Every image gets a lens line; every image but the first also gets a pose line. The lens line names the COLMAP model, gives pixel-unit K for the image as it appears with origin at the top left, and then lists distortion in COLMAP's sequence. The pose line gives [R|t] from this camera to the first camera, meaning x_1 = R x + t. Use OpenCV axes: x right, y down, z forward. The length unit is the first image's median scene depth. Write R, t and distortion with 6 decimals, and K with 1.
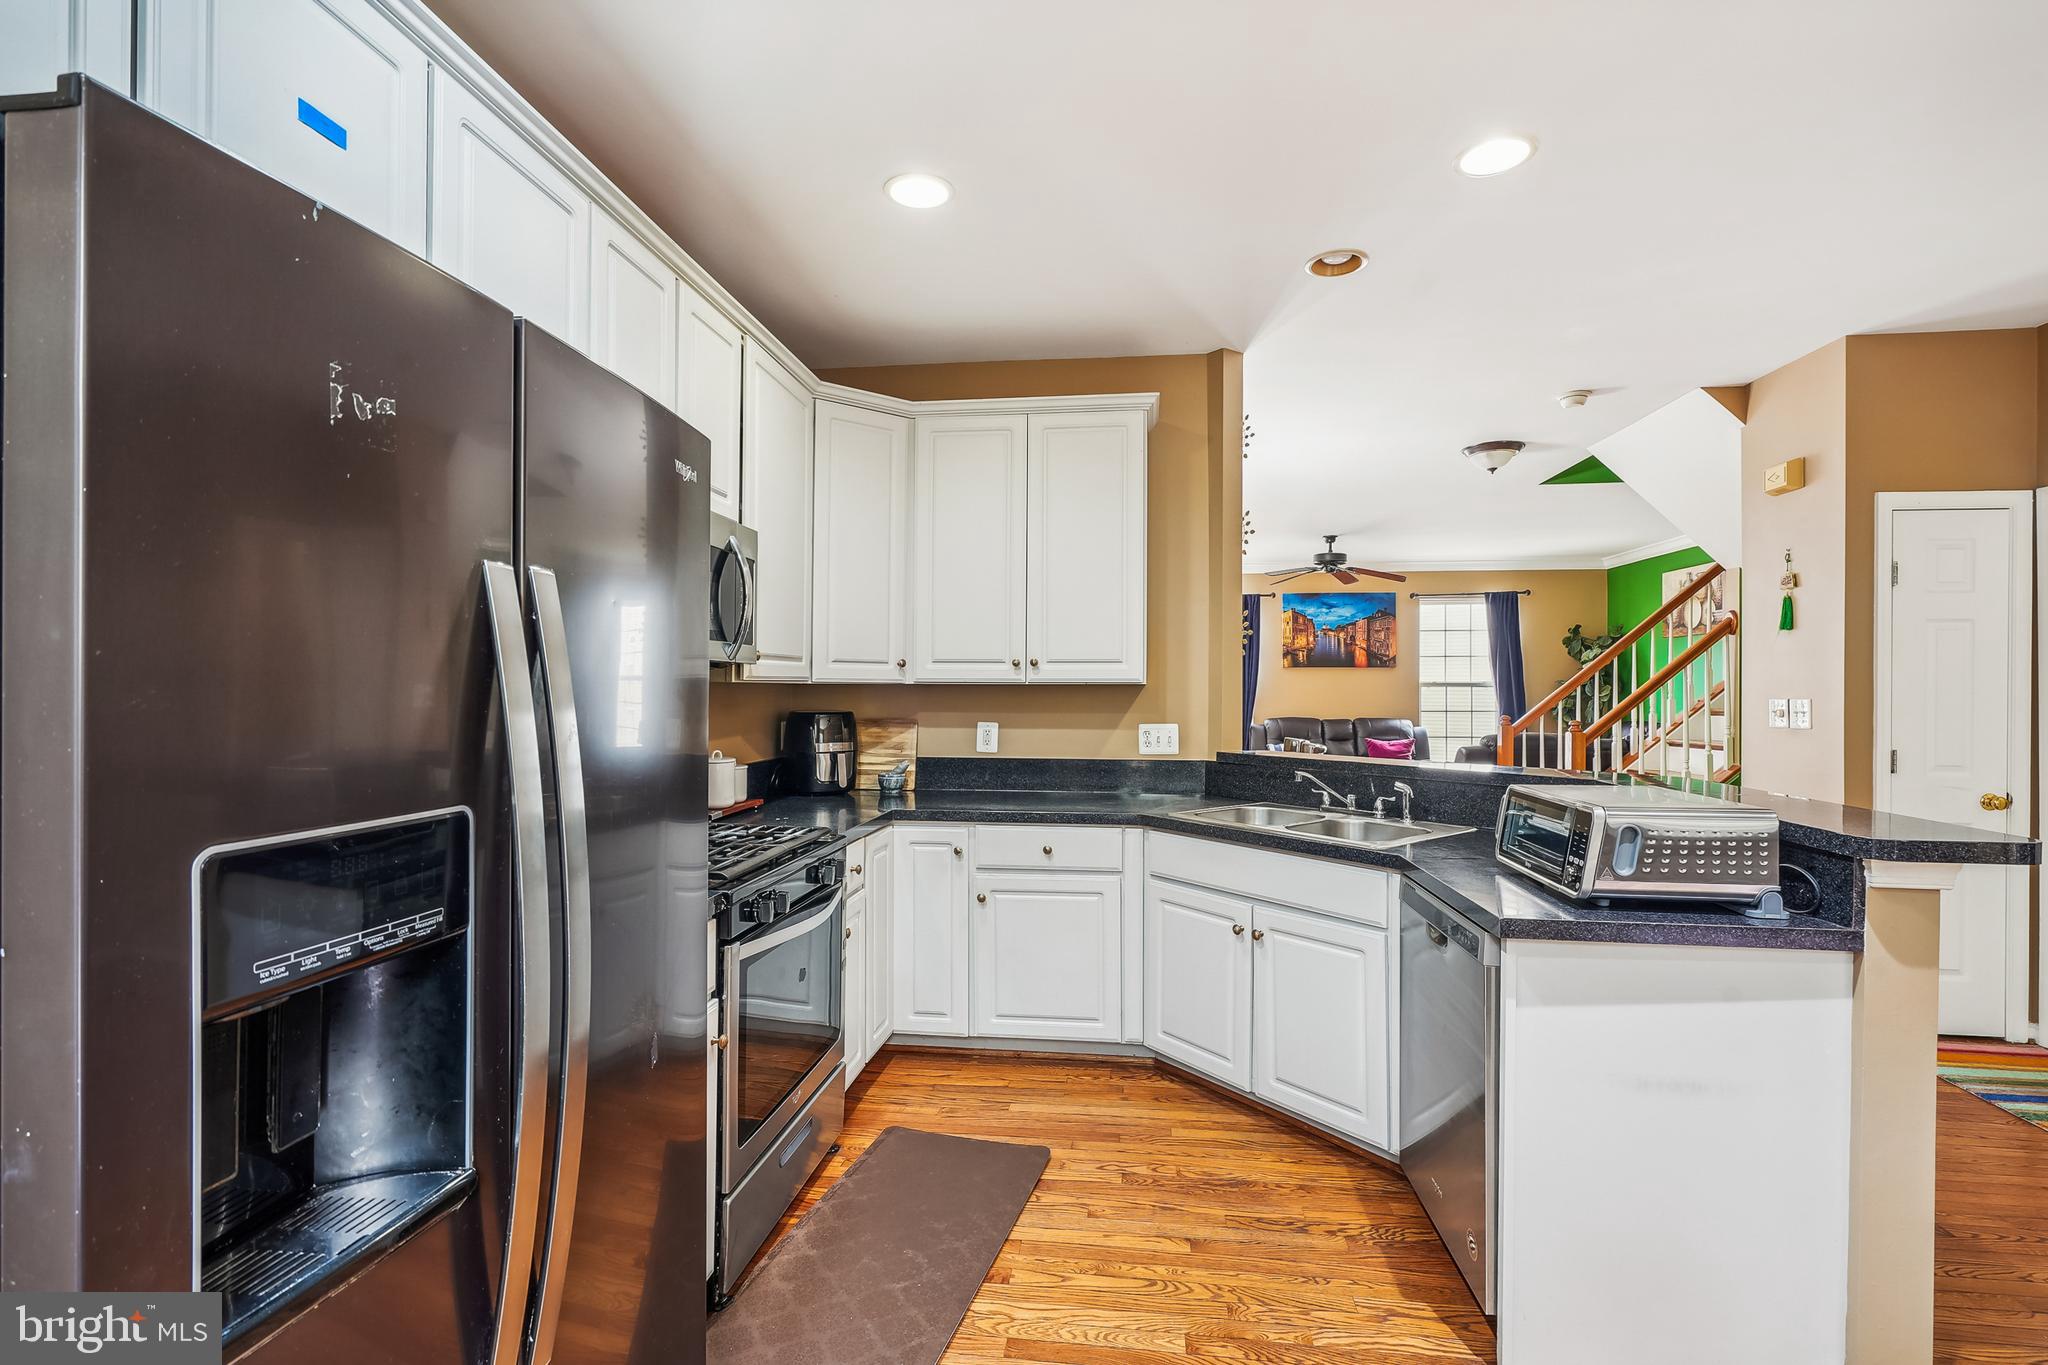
lens RADIAL K [[929.8, 0, 1024.0], [0, 929.8, 682.5], [0, 0, 1]] dist [-0.015918, 0.000133]
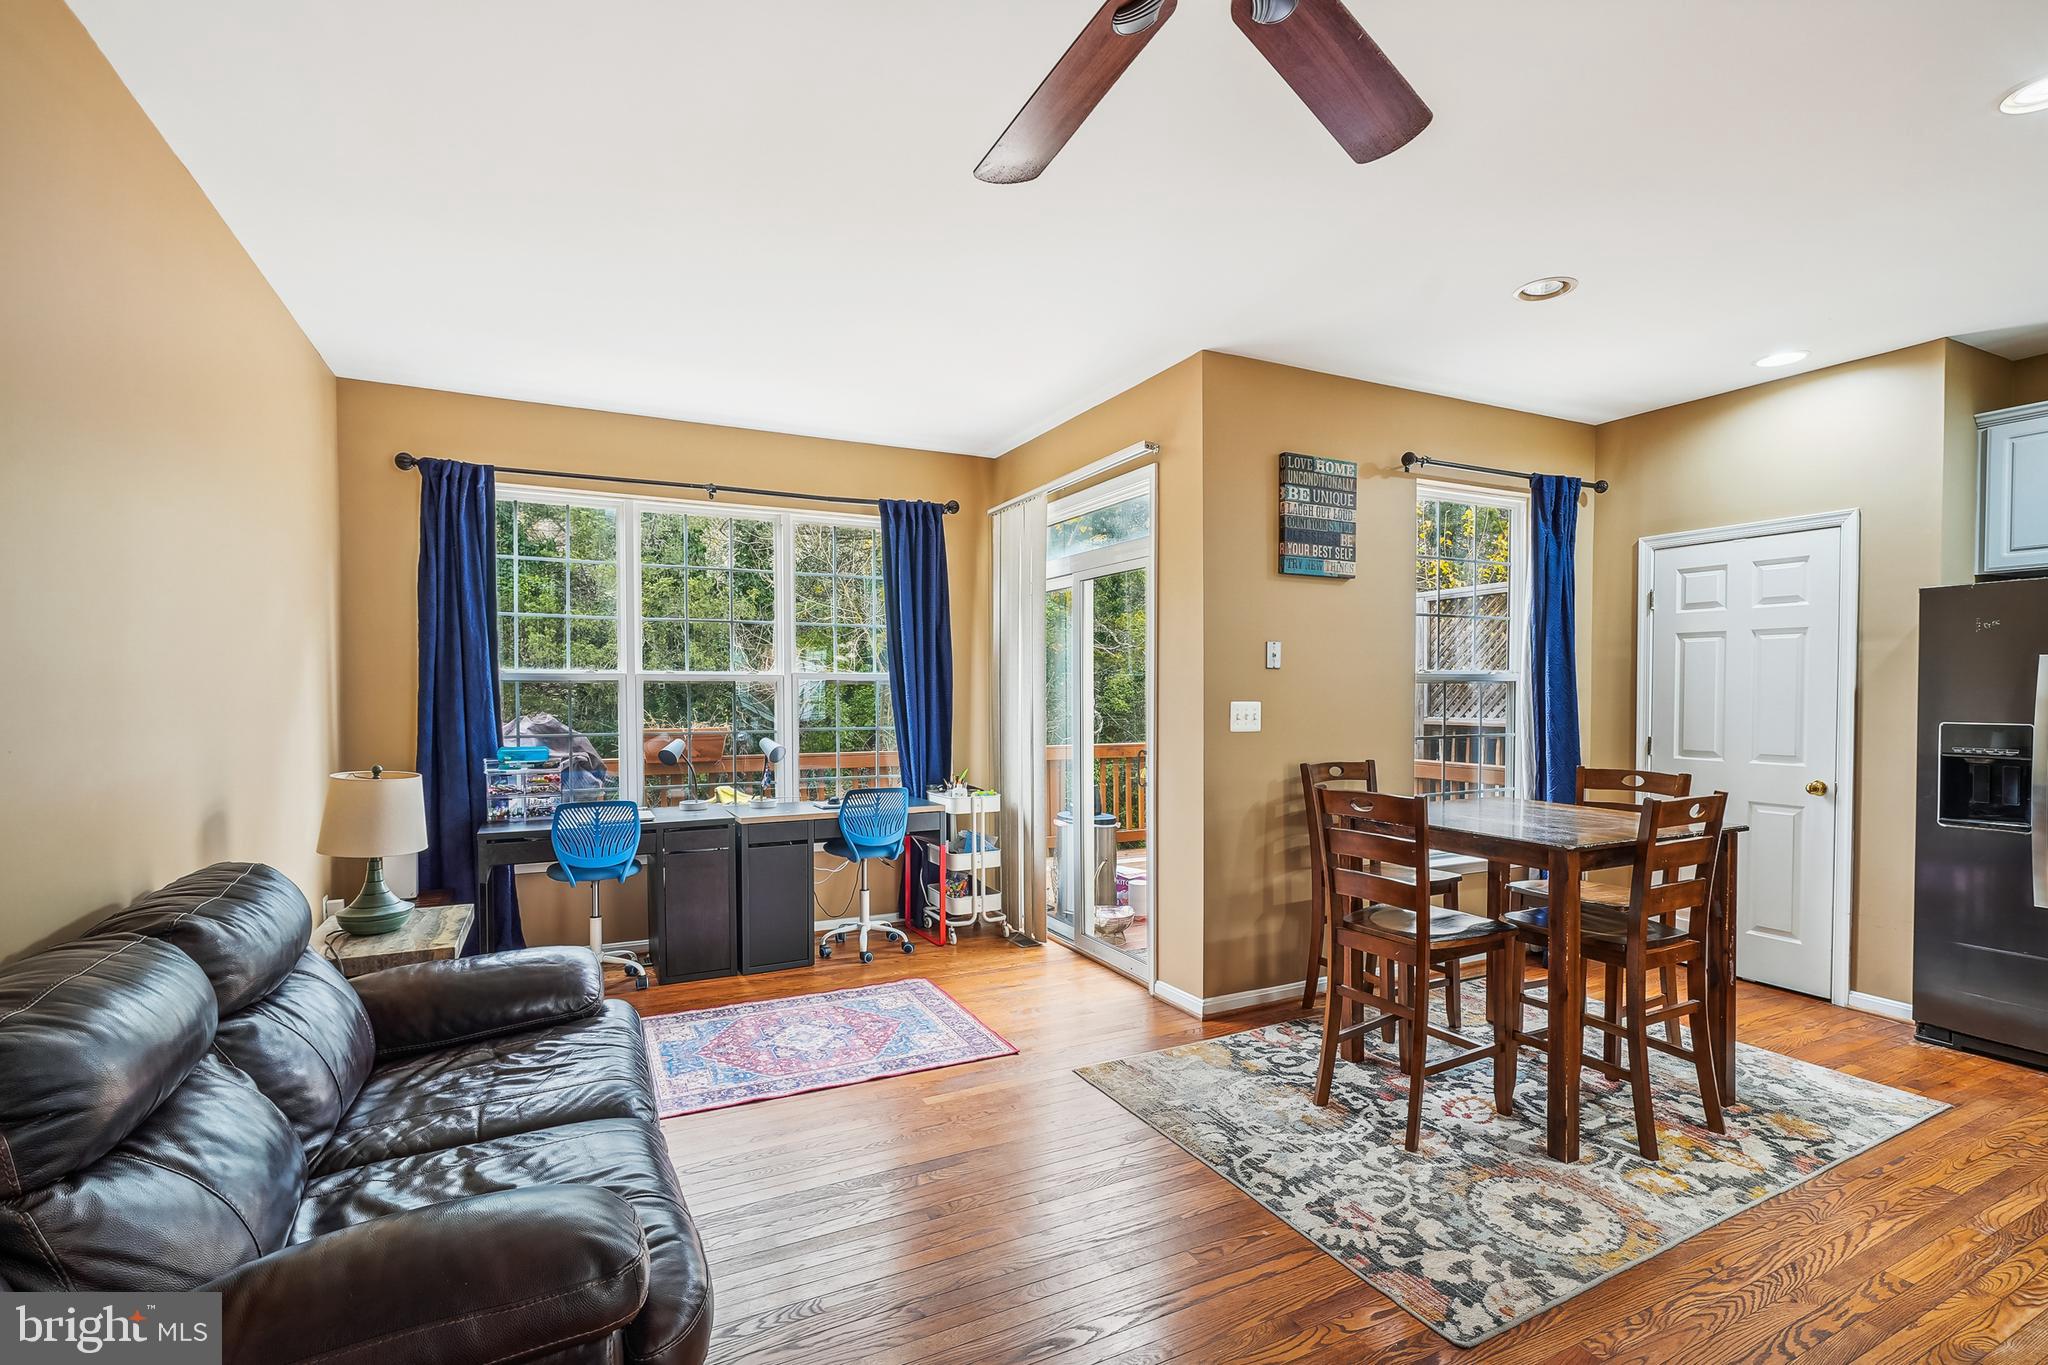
lens RADIAL K [[943.5, 0, 1030.6], [0, 943.5, 711.0], [0, 0, 1]] dist [-0.000230, 0.000092]
pose [[-0.826597, 0.008264, -0.562733, 1.070872], [-0.001043, 0.999868, 0.016216, 0.006000], [0.562793, 0.013991, -0.826480, 0.421961]]
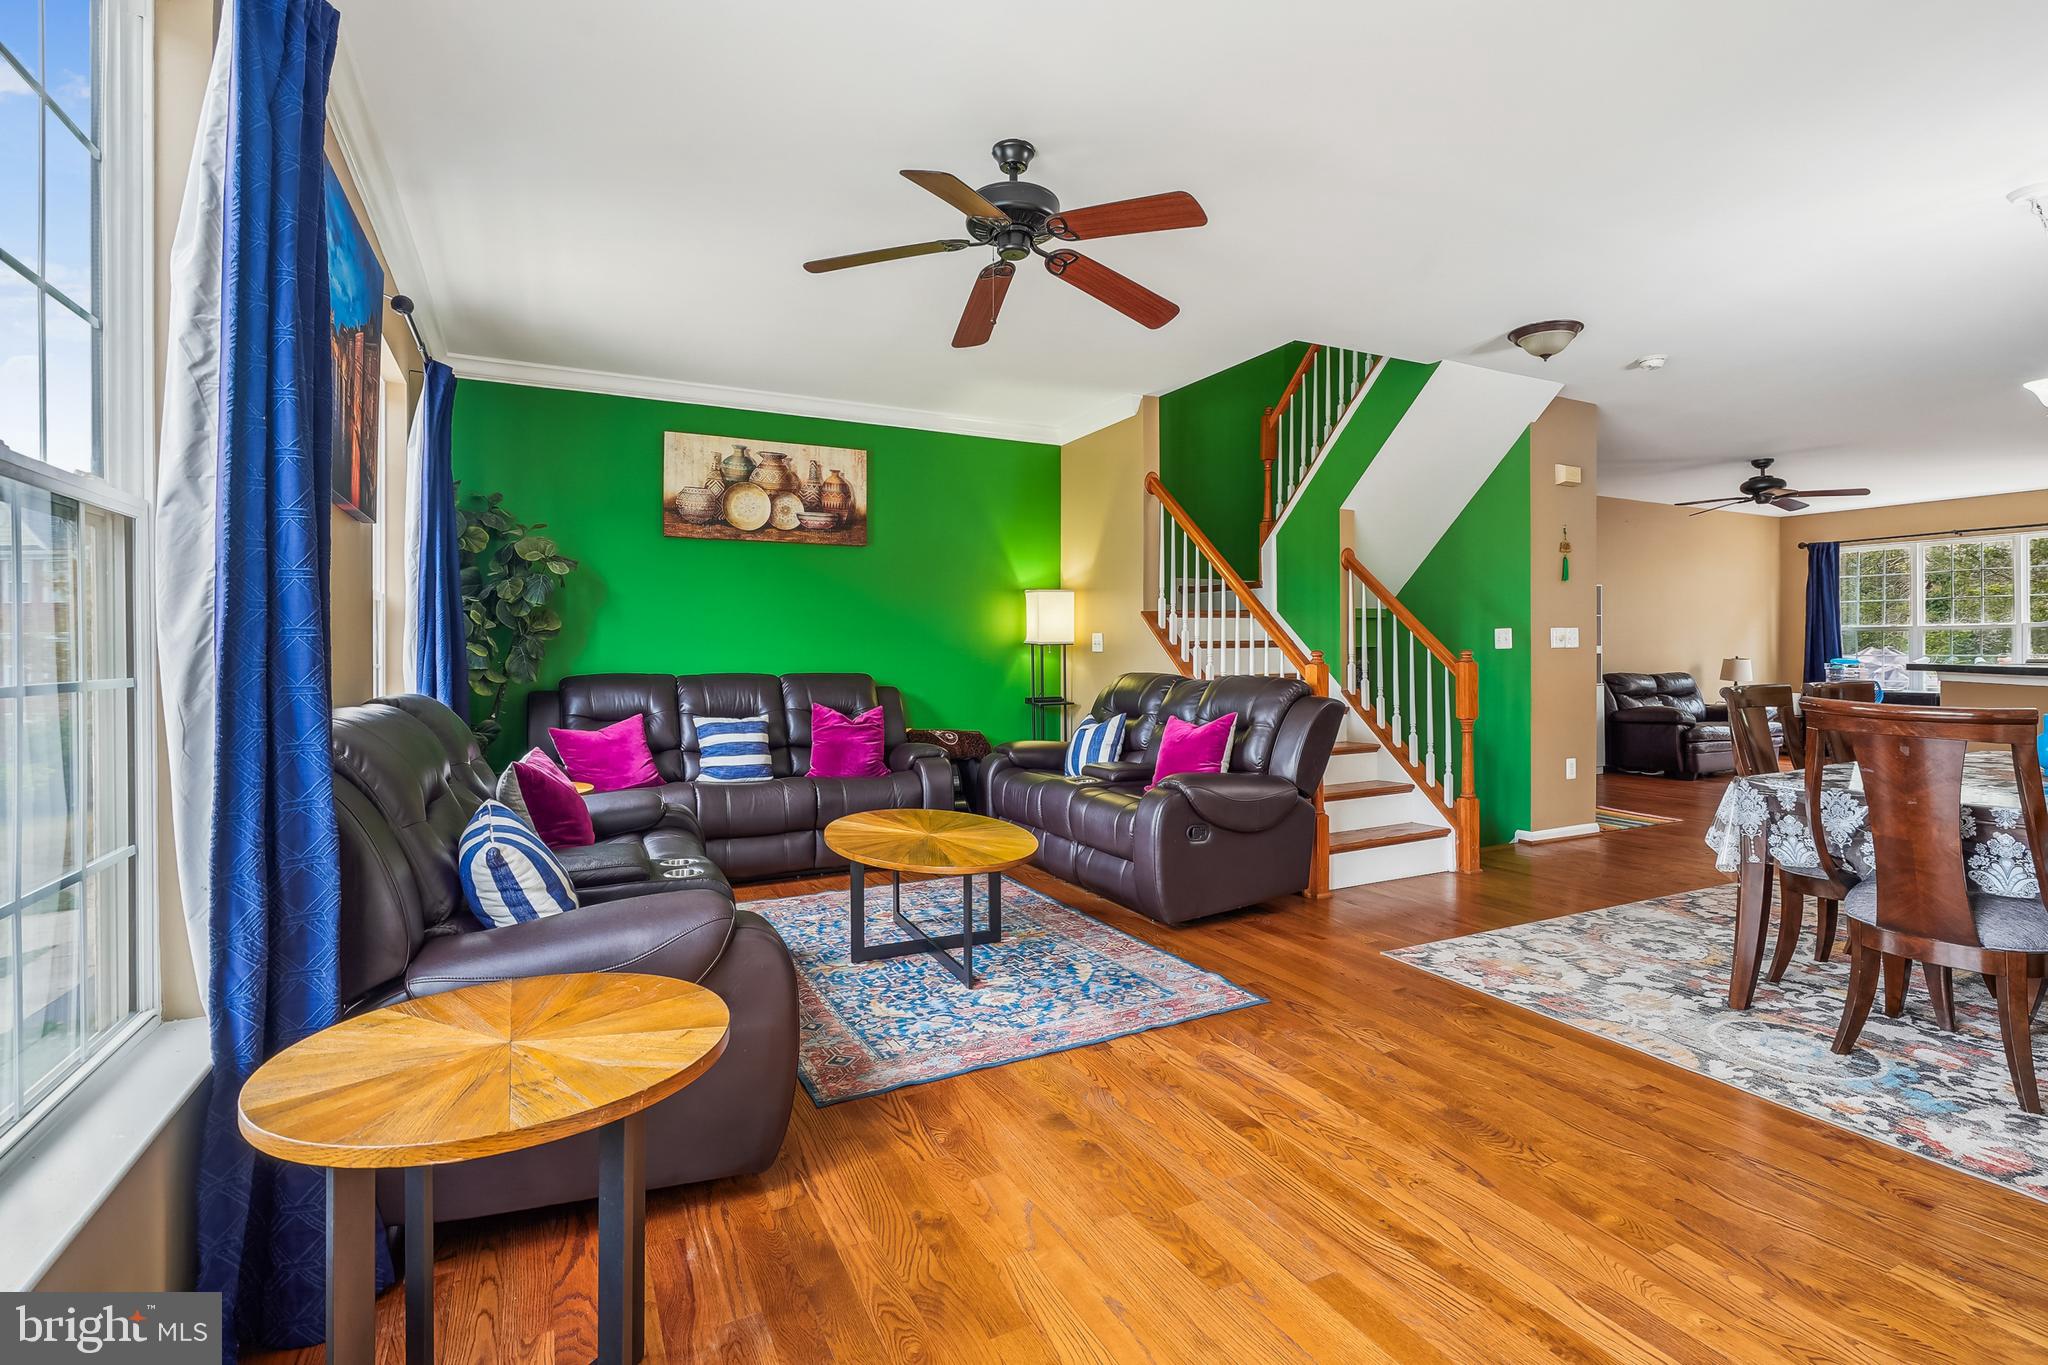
lens RADIAL K [[939.6, 0, 1029.4], [0, 939.6, 653.6], [0, 0, 1]] dist [-0.004200, 0.000148]
pose [[-0.567809, -0.004515, 0.823148, 0.085297], [-0.004992, 0.999985, 0.002041, 0.059906], [-0.823145, -0.002950, -0.567823, 2.527985]]
